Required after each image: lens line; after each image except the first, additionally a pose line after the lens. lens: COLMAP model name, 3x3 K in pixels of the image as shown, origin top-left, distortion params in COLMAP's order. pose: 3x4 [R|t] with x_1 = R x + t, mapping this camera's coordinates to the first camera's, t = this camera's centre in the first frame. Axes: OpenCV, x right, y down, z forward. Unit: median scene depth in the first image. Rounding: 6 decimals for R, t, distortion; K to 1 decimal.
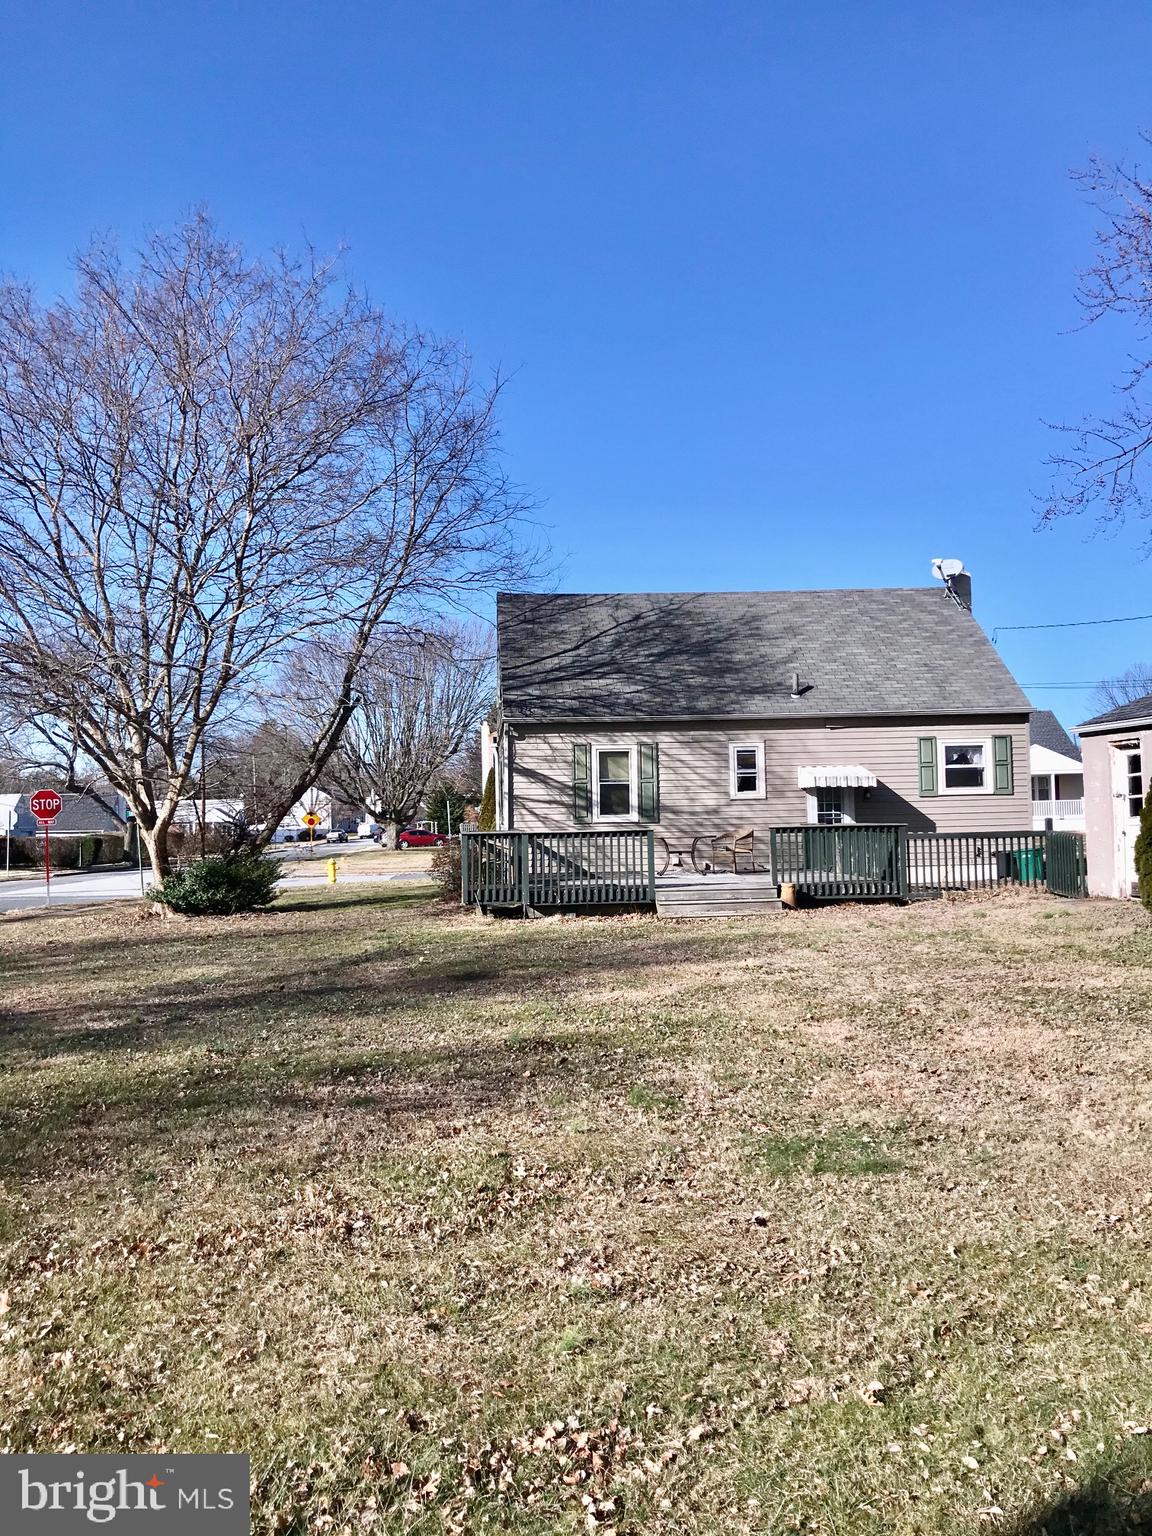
lens RADIAL K [[1274.2, 0, 534.6], [0, 1274.2, 717.6], [0, 0, 1]] dist [0.048989, -0.003359]
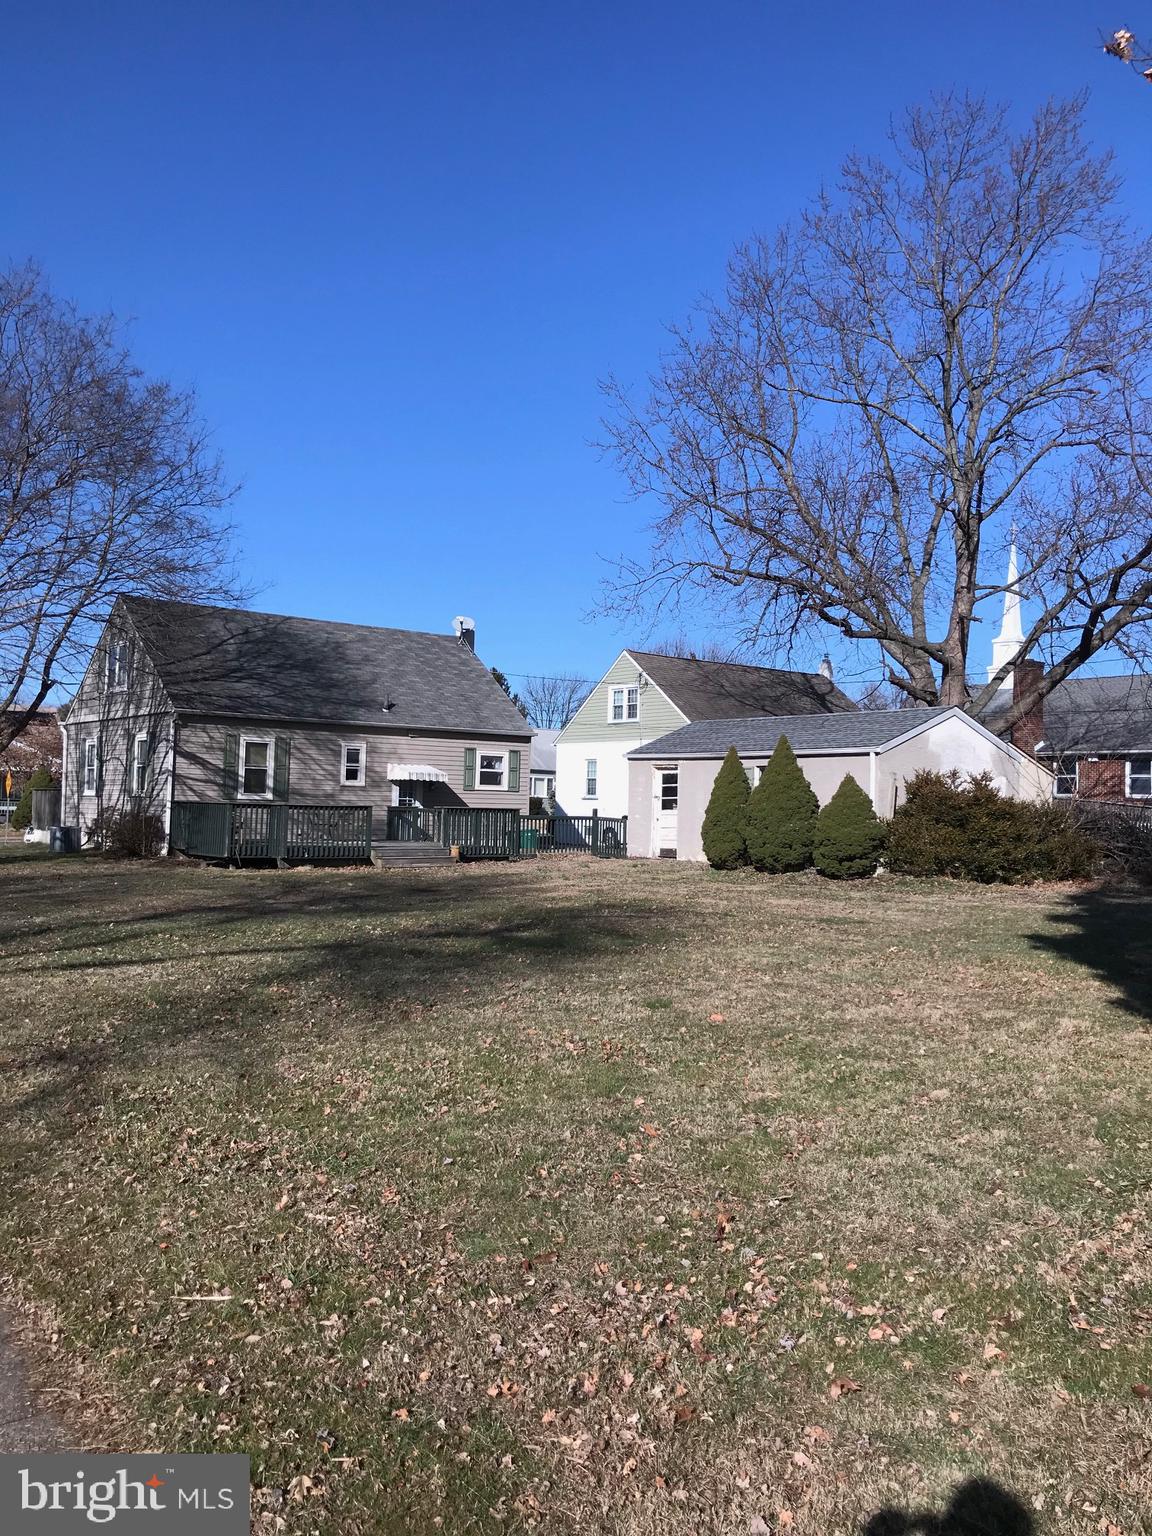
lens RADIAL K [[1258.4, 0, 584.7], [0, 1258.4, 748.8], [0, 0, 1]] dist [0.128064, -0.272596]
pose [[0.806024, 0.067778, 0.587989, -0.407065], [-0.085735, 0.996314, 0.002682, 0.001476], [-0.585640, -0.052573, 0.808864, -0.191177]]
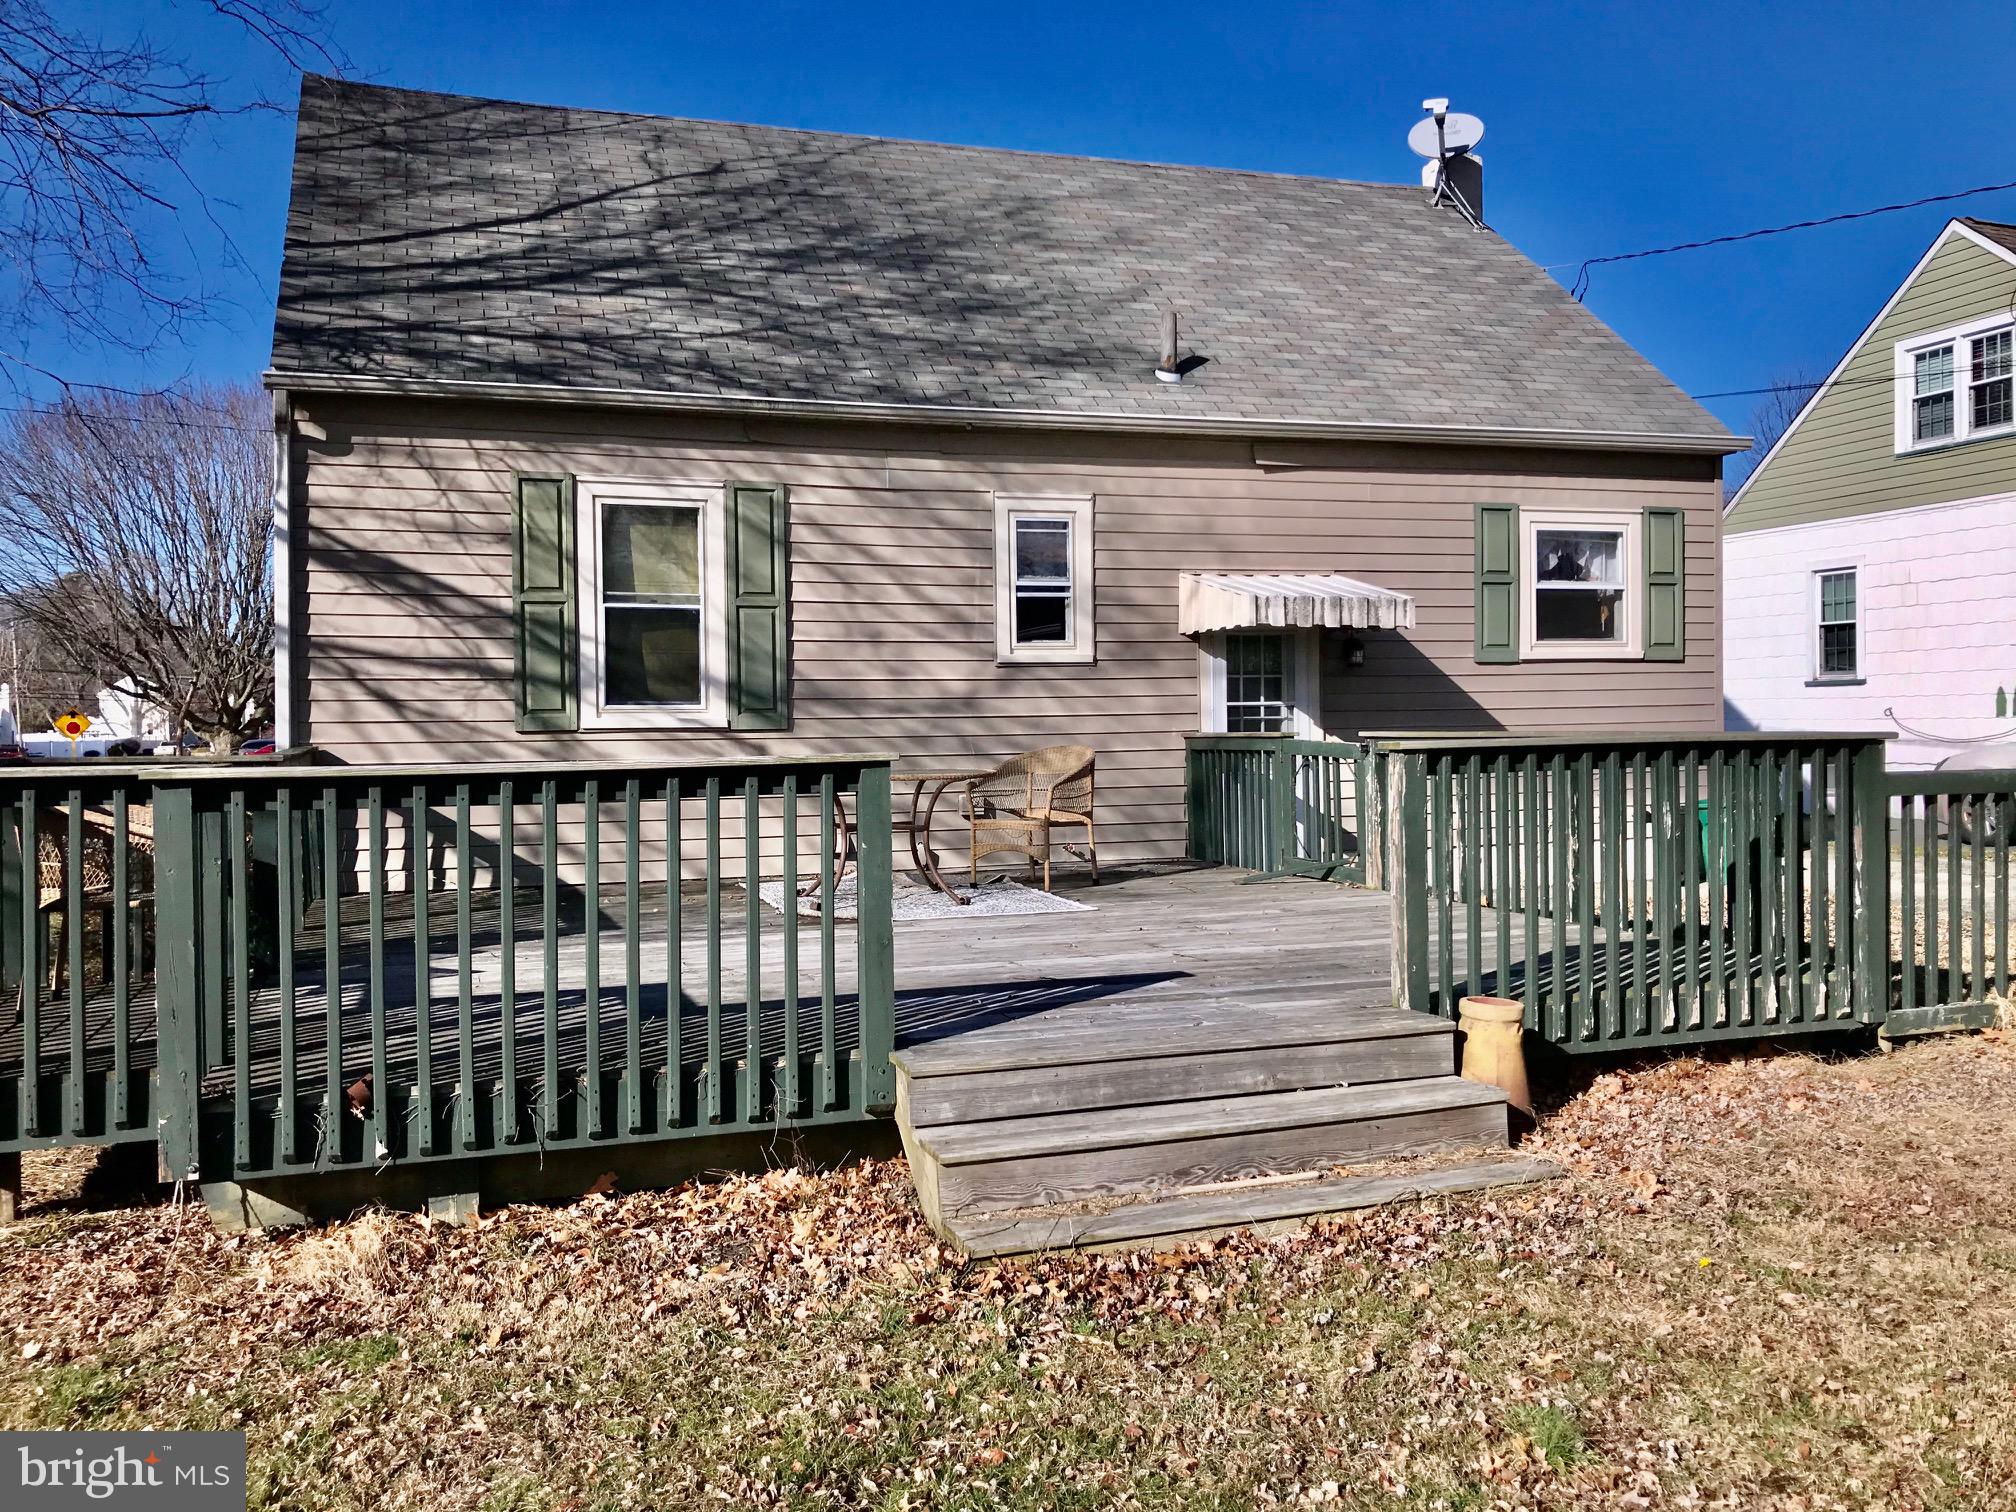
lens RADIAL K [[1685.0, 0, 1008.0], [0, 1685.0, 756.0], [0, 0, 1]] dist [0.088848, -0.140693]
pose [[0.958545, 0.000101, 0.284942, 0.026845], [-0.027179, 0.995473, 0.091075, 0.047395], [-0.283643, -0.095044, 0.954208, 0.561266]]
